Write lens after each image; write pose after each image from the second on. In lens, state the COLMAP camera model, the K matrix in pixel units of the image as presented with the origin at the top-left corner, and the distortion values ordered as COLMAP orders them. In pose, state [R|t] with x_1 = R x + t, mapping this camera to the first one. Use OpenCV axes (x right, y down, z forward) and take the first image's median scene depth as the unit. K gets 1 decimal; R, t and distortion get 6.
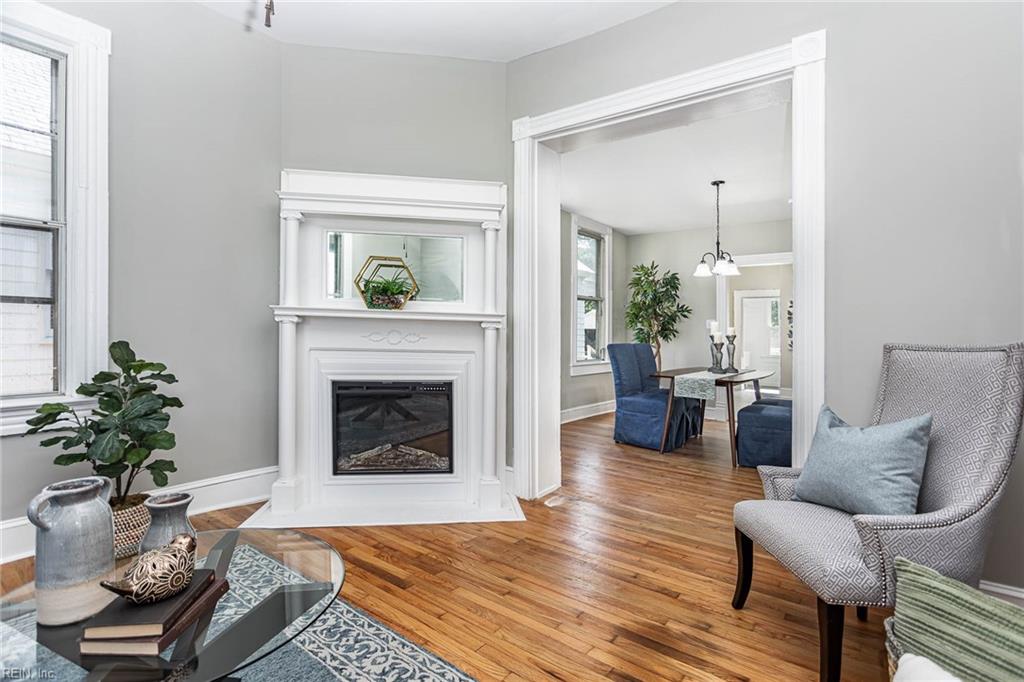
lens RADIAL K [[494.9, 0, 521.0], [0, 494.9, 315.9], [0, 0, 1]] dist [-0.018663, 0.001545]
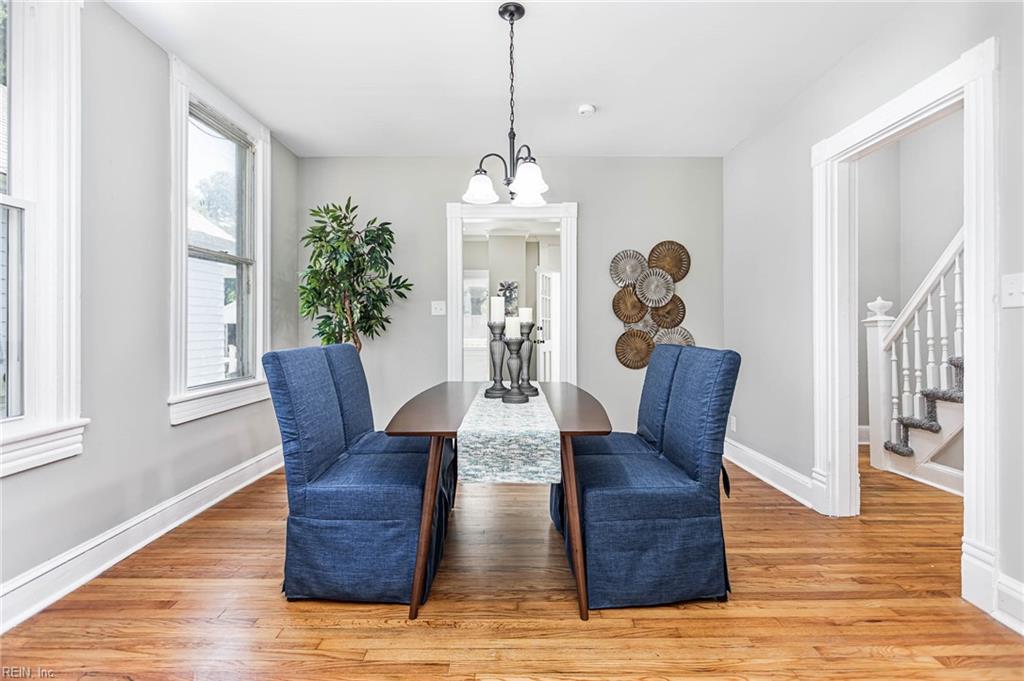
lens RADIAL K [[494.9, 0, 521.0], [0, 494.9, 315.4], [0, 0, 1]] dist [-0.018663, 0.001545]
pose [[0.790645, -0.010125, 0.612191, 0.101614], [0.001123, 0.999886, 0.015088, 0.022709], [-0.612274, -0.011242, 0.790566, 0.581966]]
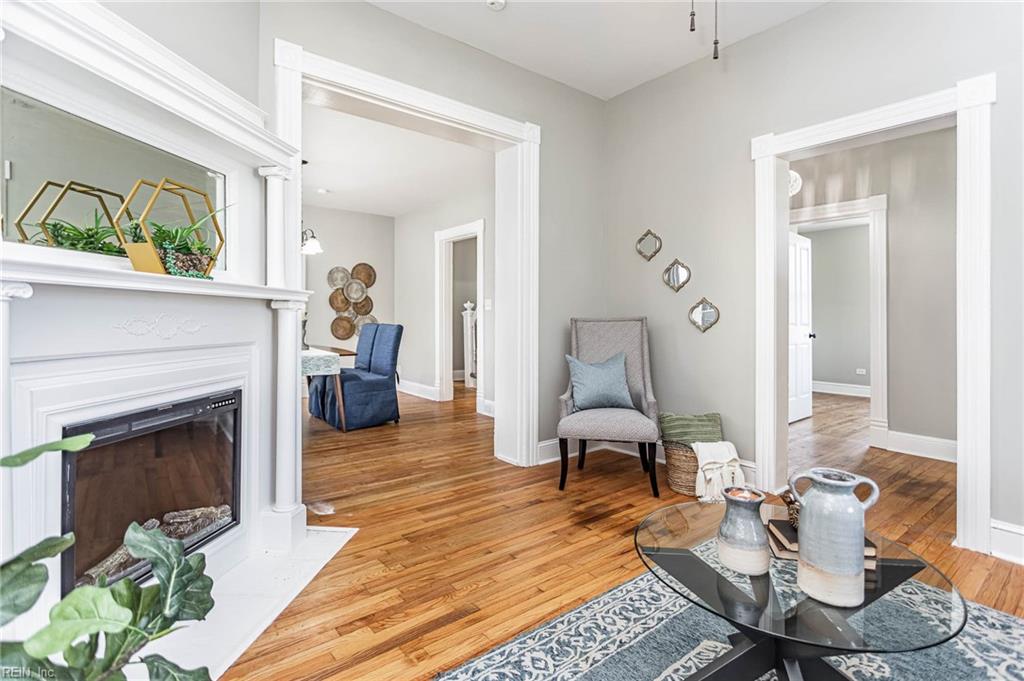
lens RADIAL K [[494.9, 0, 521.0], [0, 494.9, 315.4], [0, 0, 1]] dist [-0.018663, 0.001545]
pose [[0.246660, -0.019436, 0.968907, -0.445089], [-0.036854, 0.998888, 0.029419, -0.000515], [-0.968401, -0.042965, 0.245670, 0.306014]]
